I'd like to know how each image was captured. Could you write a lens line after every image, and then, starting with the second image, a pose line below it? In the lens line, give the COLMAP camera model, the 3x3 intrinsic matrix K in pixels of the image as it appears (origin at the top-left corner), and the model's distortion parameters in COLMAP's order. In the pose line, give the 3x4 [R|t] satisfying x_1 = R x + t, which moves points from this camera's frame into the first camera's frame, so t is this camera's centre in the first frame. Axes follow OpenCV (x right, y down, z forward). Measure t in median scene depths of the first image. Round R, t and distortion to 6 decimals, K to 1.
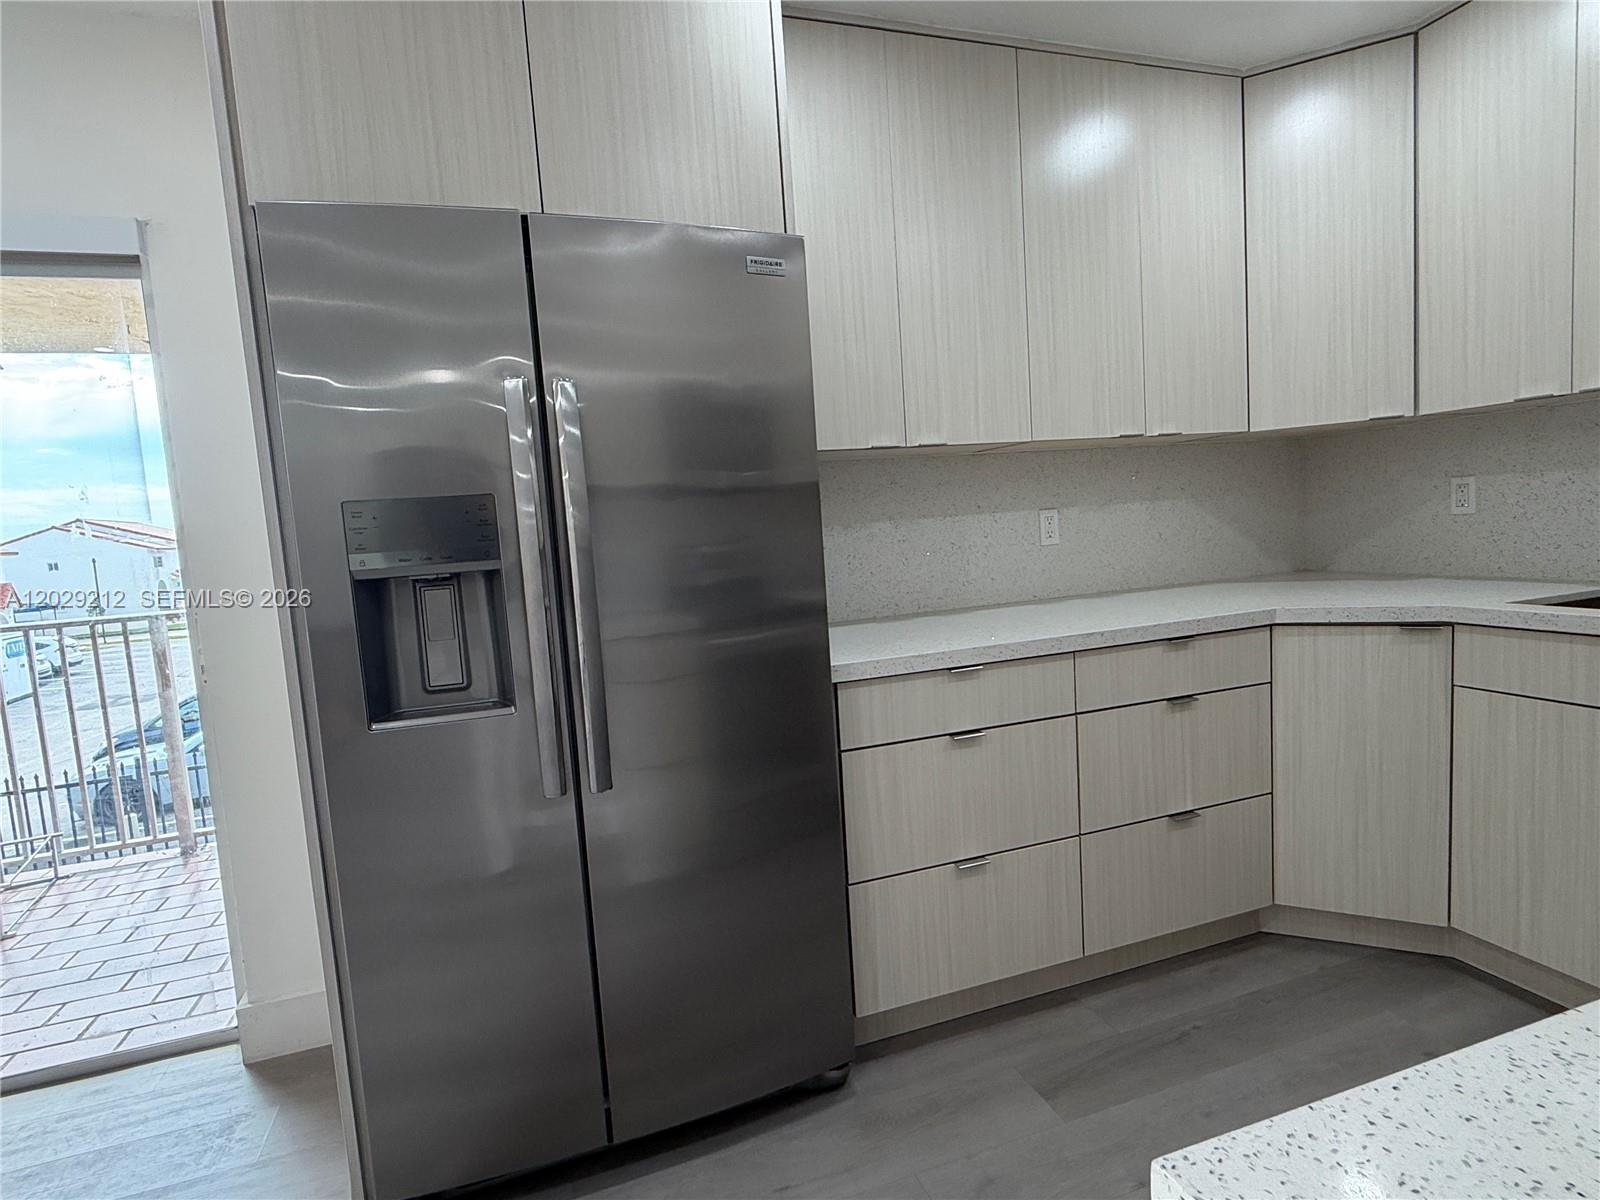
lens RADIAL K [[798.8, 0, 799.4], [0, 798.8, 604.5], [0, 0, 1]] dist [0.002679, 0.001108]
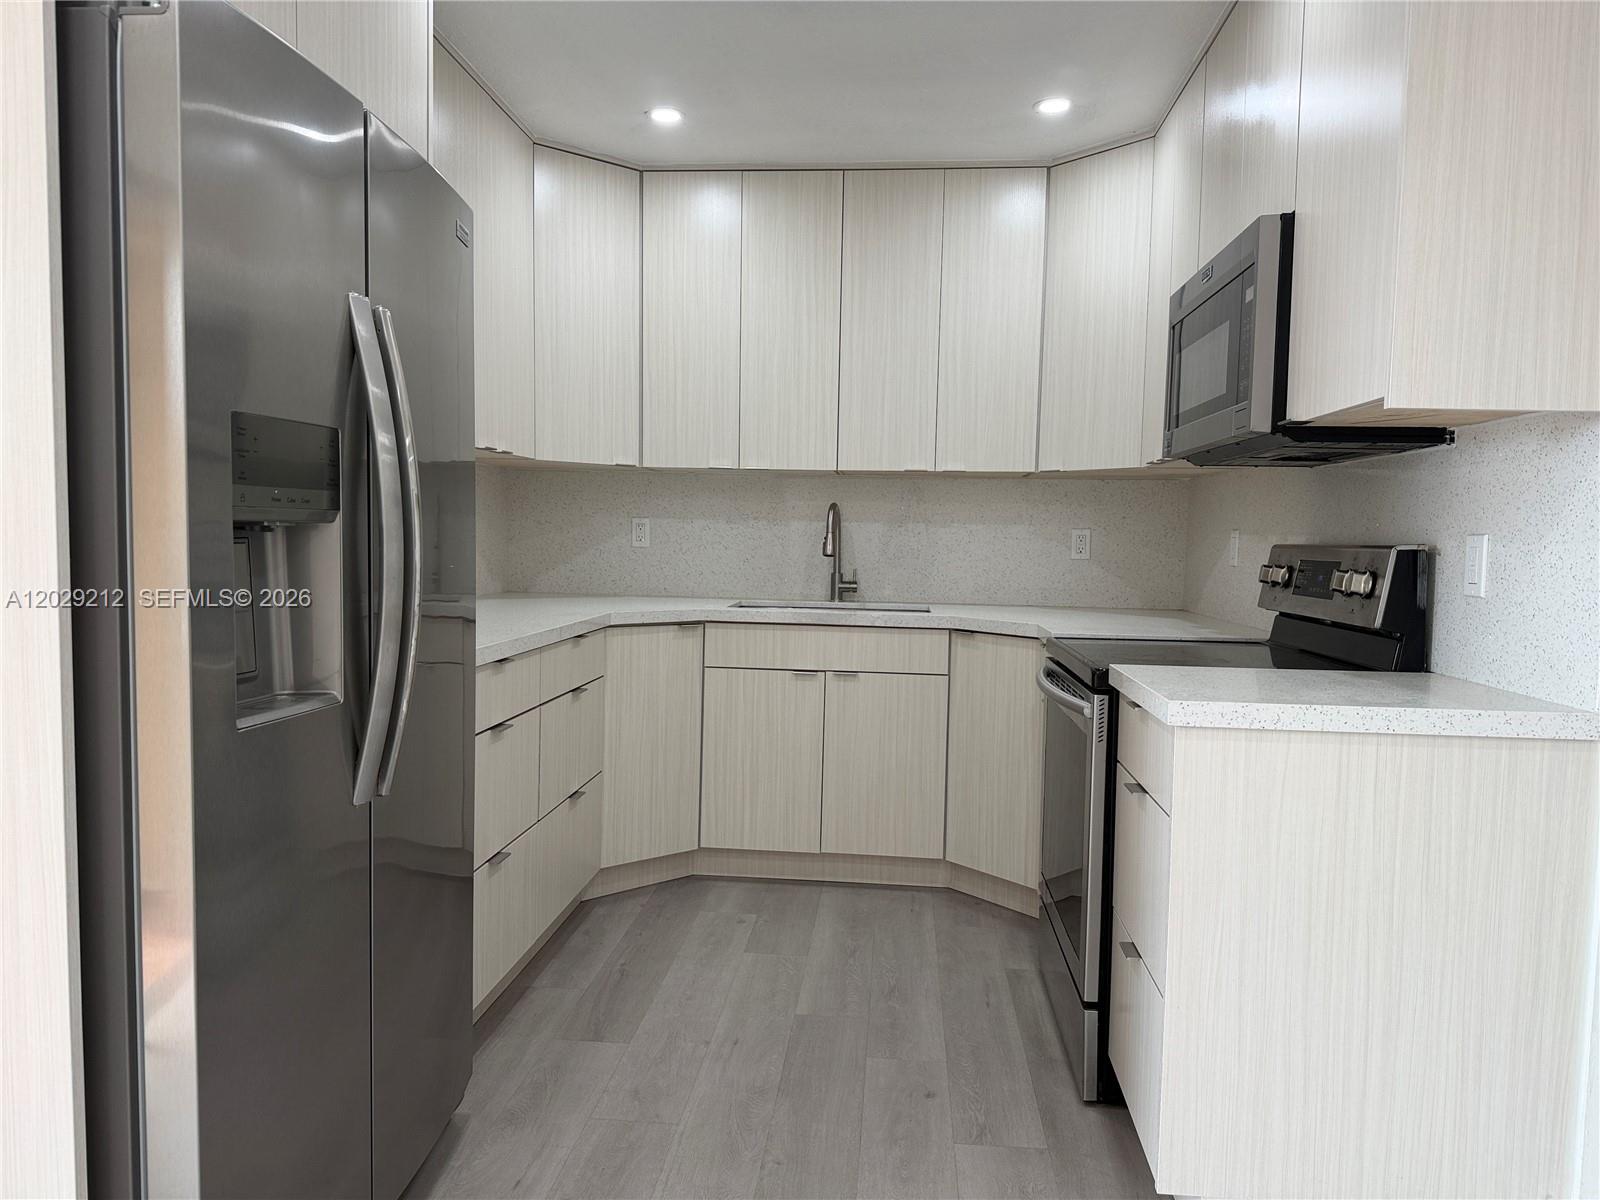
lens RADIAL K [[1113.8, 0, 798.9], [0, 1113.8, 600.3], [0, 0, 1]] dist [0.047979, -0.000603]
pose [[0.394600, 0.021986, 0.918590, -0.833076], [0.043838, 0.998125, -0.042721, 0.070804], [-0.917807, 0.057127, 0.392896, 0.080887]]
